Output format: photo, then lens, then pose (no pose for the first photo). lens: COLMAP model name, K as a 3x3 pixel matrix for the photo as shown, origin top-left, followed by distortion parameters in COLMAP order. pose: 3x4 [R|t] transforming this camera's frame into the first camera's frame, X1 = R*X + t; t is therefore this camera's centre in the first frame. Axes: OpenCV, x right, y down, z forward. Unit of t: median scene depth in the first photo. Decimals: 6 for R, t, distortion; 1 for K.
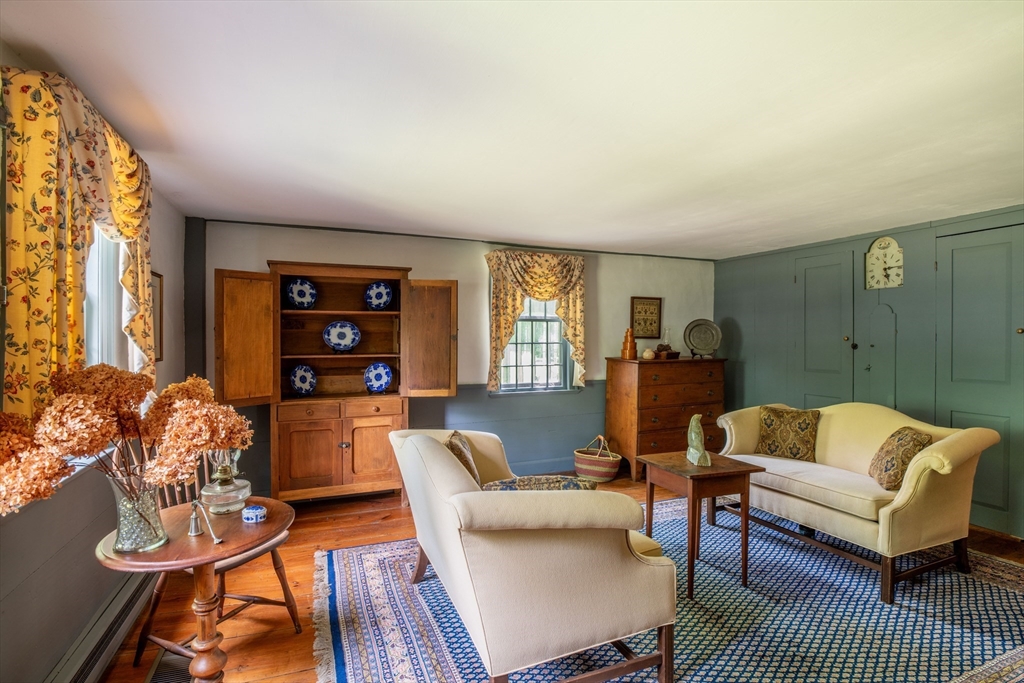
lens RADIAL K [[508.8, 0, 512.0], [0, 508.8, 341.5], [0, 0, 1]] dist [-0.001550, 0.000045]
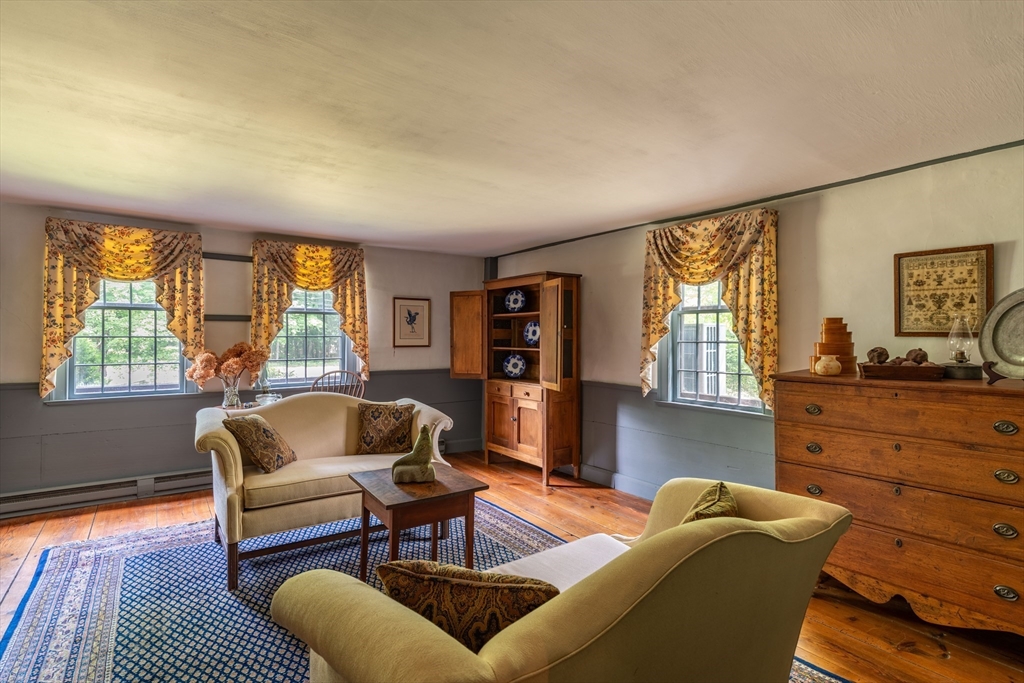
lens RADIAL K [[508.8, 0, 512.0], [0, 508.8, 341.5], [0, 0, 1]] dist [-0.001550, 0.000045]
pose [[0.228047, 0.014574, -0.973541, 0.736797], [-0.005716, 0.999891, 0.013630, -0.005776], [0.973633, 0.002456, 0.228105, 0.575999]]
